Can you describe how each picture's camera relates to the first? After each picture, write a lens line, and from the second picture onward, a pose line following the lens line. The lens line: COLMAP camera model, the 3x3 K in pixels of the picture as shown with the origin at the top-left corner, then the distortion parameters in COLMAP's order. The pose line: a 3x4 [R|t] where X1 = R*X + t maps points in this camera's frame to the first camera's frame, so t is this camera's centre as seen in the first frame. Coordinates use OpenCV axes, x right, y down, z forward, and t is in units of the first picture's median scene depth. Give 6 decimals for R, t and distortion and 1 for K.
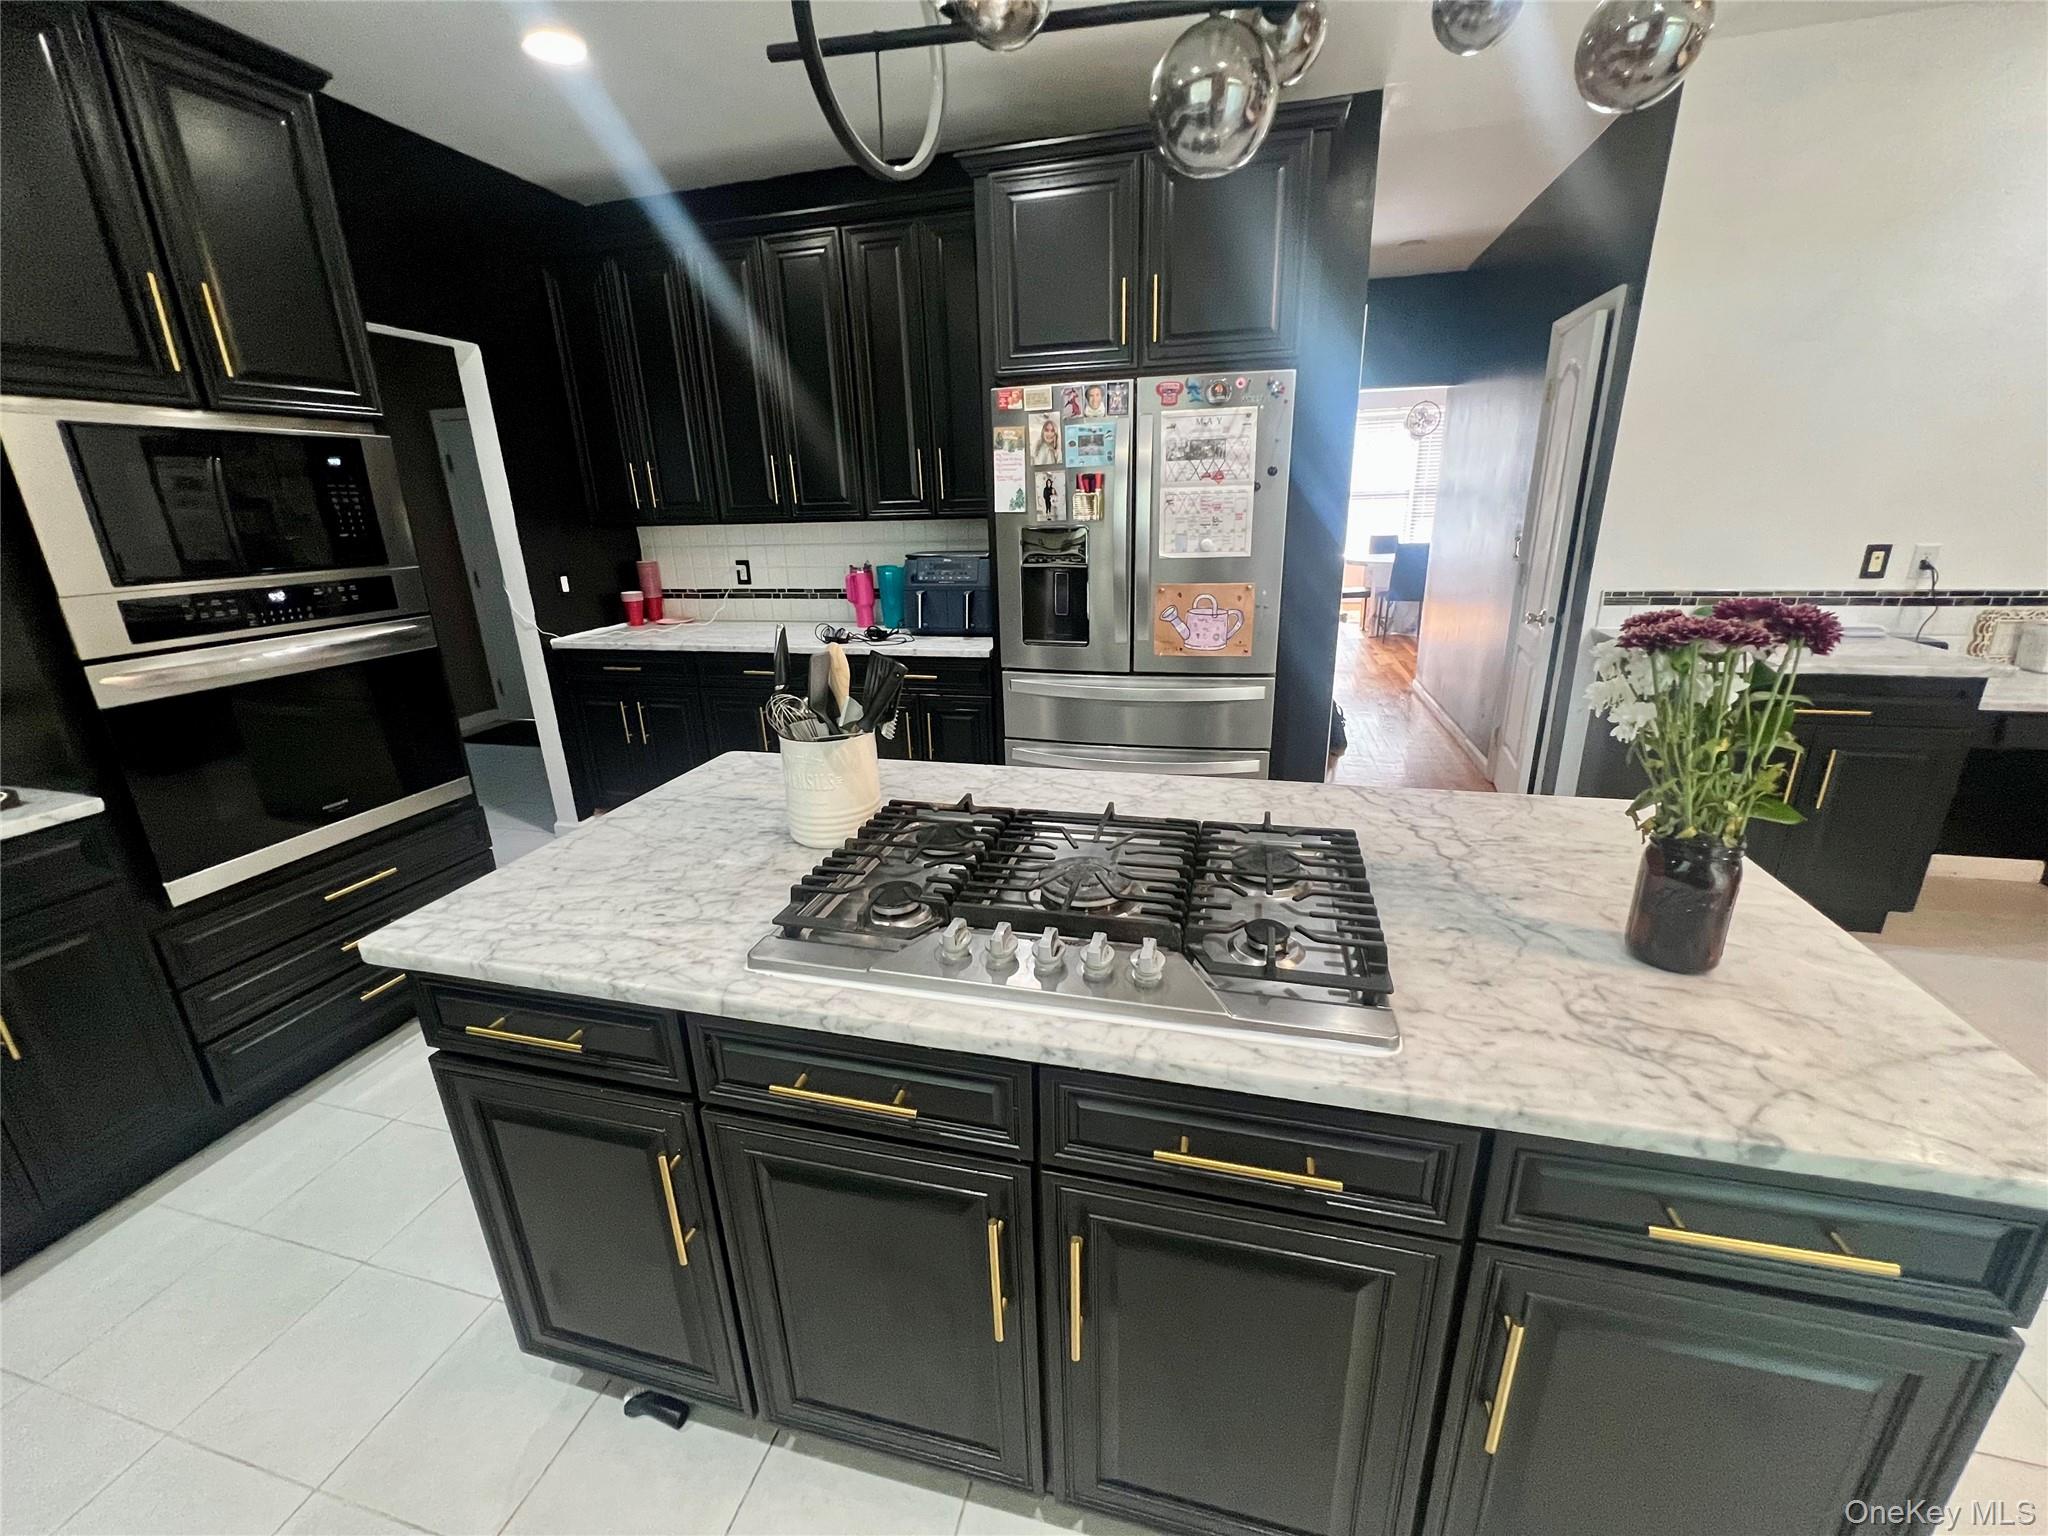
lens RADIAL K [[822.0, 0, 1022.6], [0, 822.0, 767.9], [0, 0, 1]] dist [-0.005928, 0.000677]
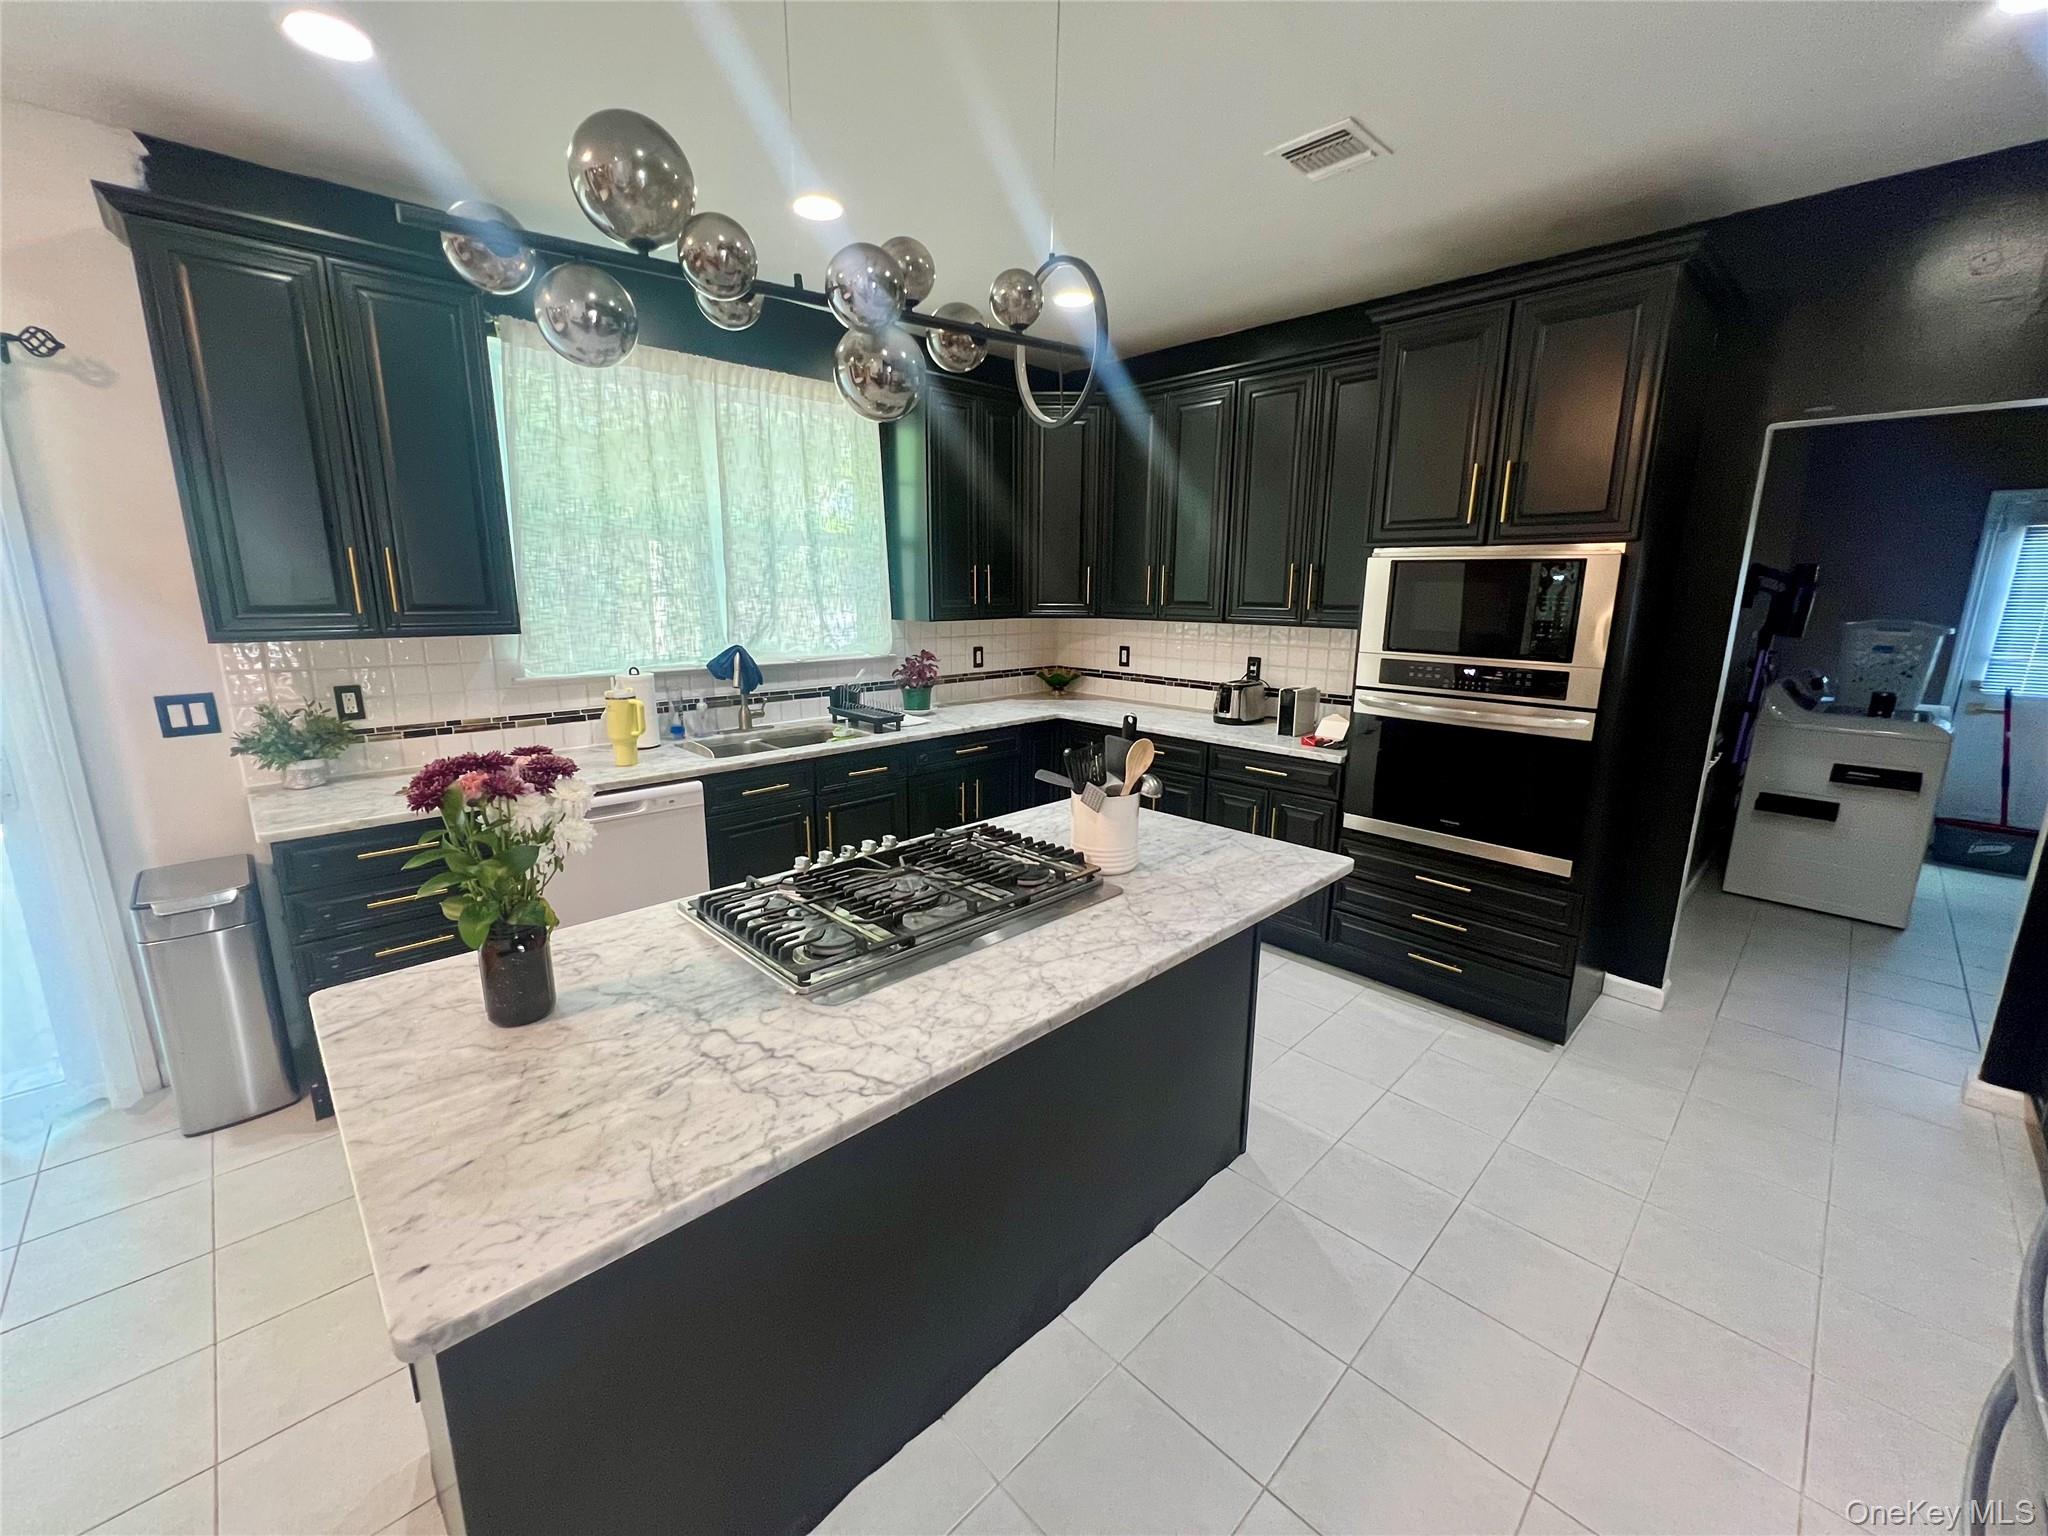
lens RADIAL K [[822.0, 0, 1020.3], [0, 822.0, 764.0], [0, 0, 1]] dist [-0.005928, 0.000677]
pose [[-0.518682, 0.208223, -0.829224, 0.543936], [-0.259654, 0.885715, 0.384823, -0.323173], [0.814585, 0.414912, -0.405339, 0.791907]]
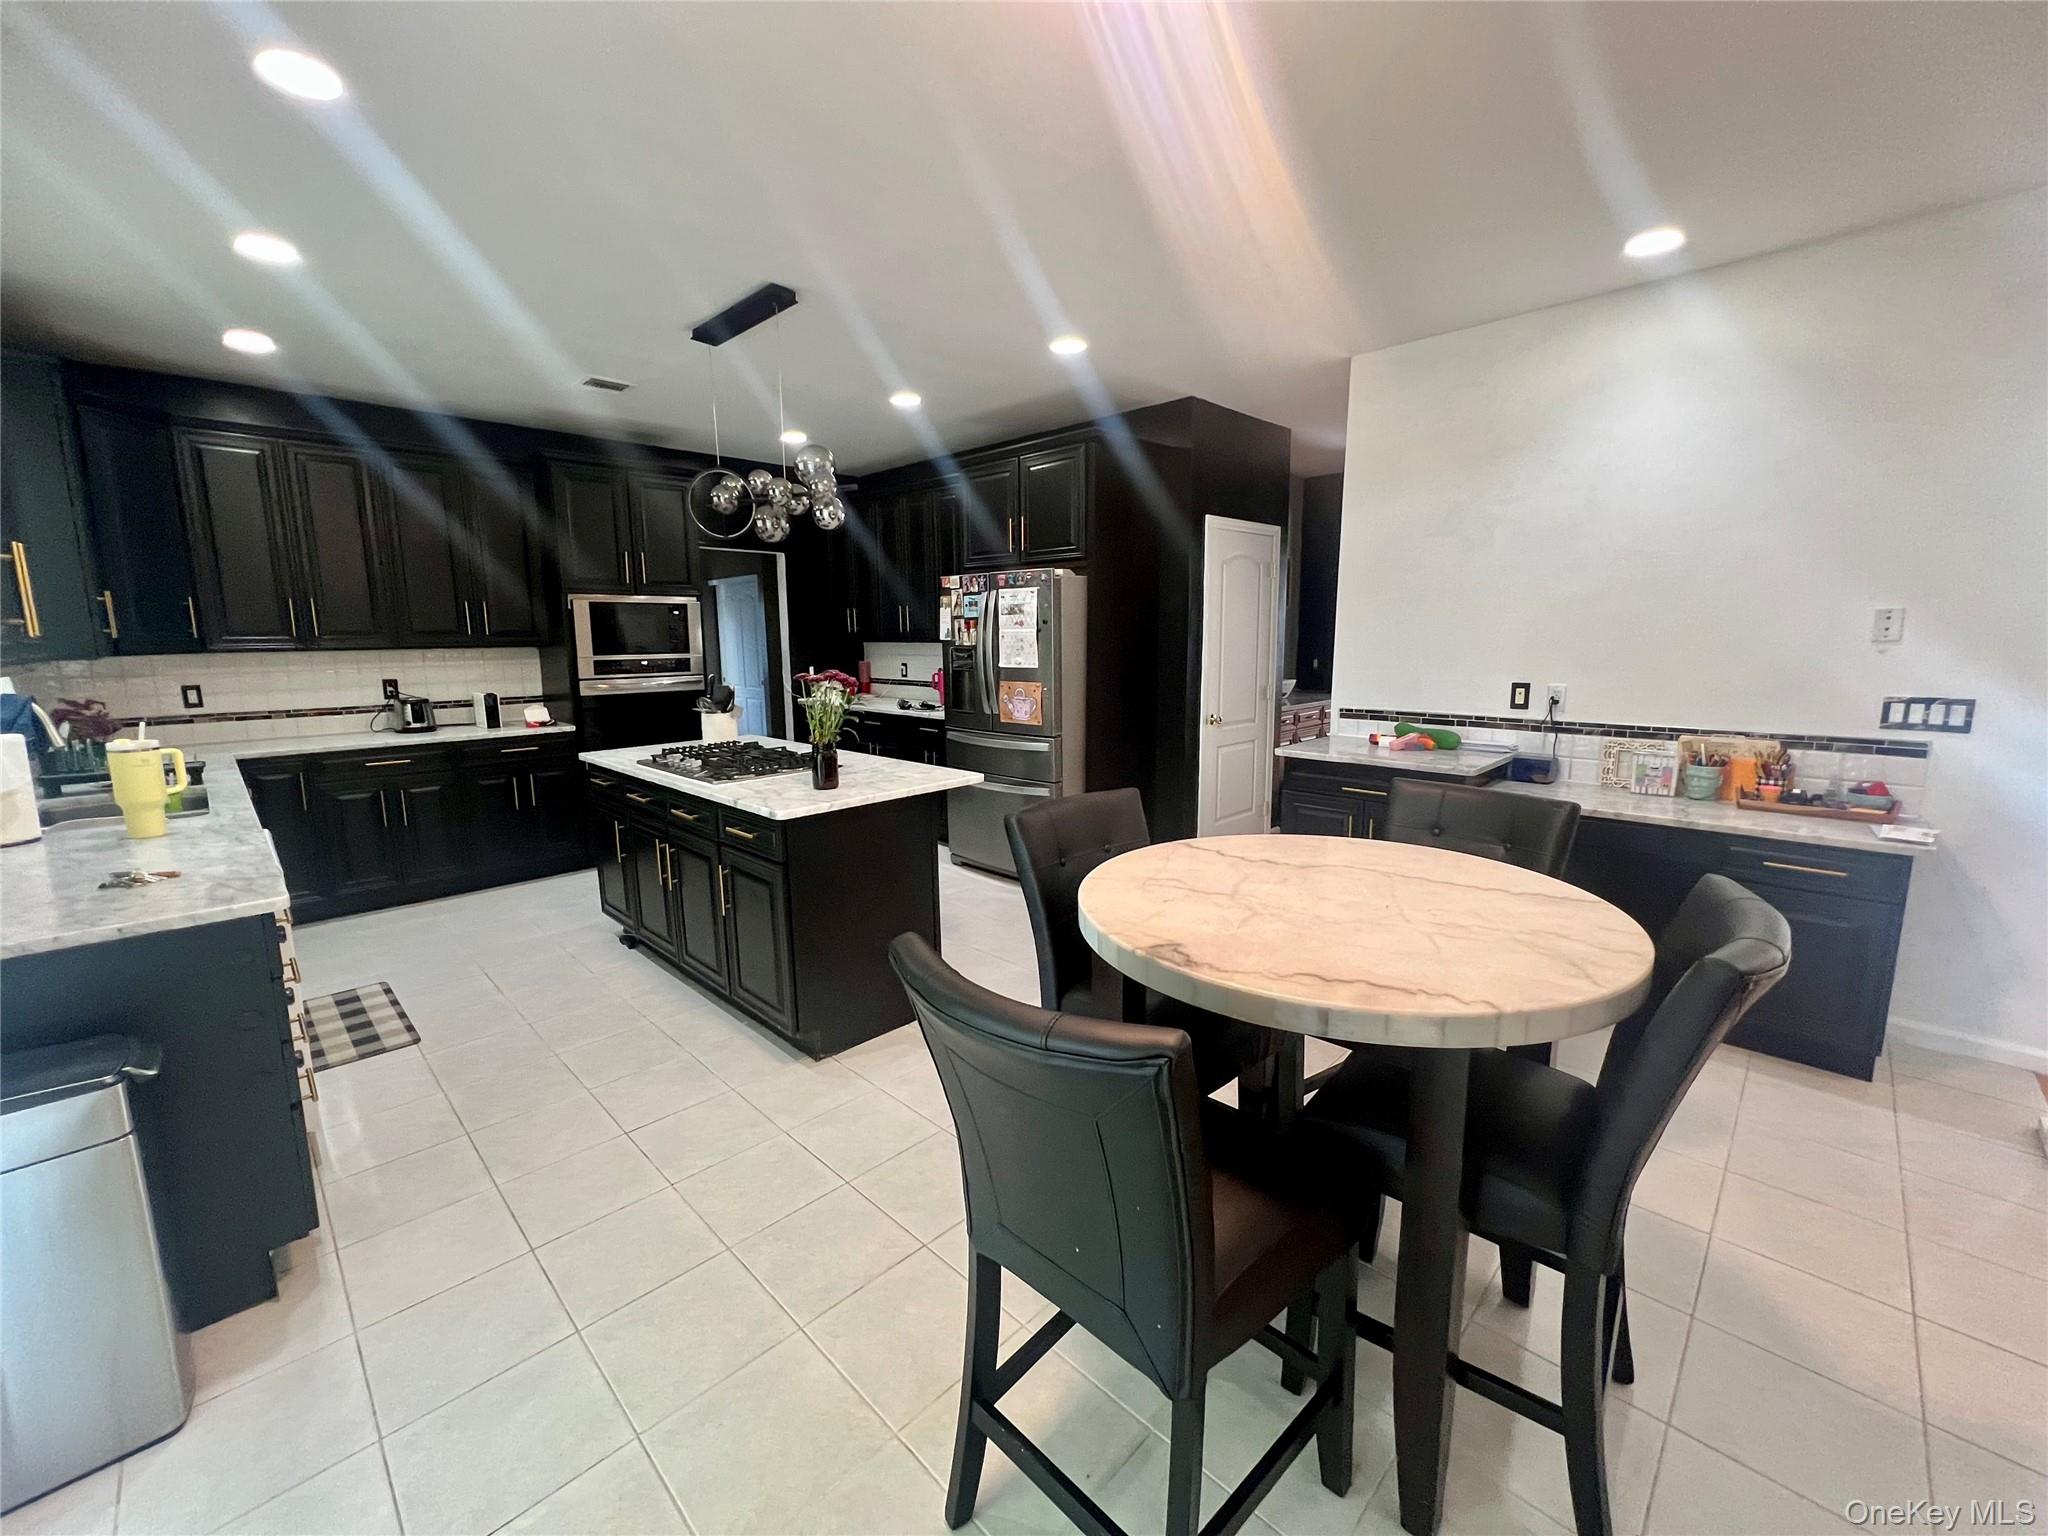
lens RADIAL K [[822.0, 0, 1027.8], [0, 822.0, 770.6], [0, 0, 1]] dist [-0.005928, 0.000677]
pose [[0.864996, 0.105944, -0.490466, 1.155046], [-0.173362, 0.980364, -0.093979, 0.127291], [0.470879, 0.166319, 0.866378, -0.499426]]
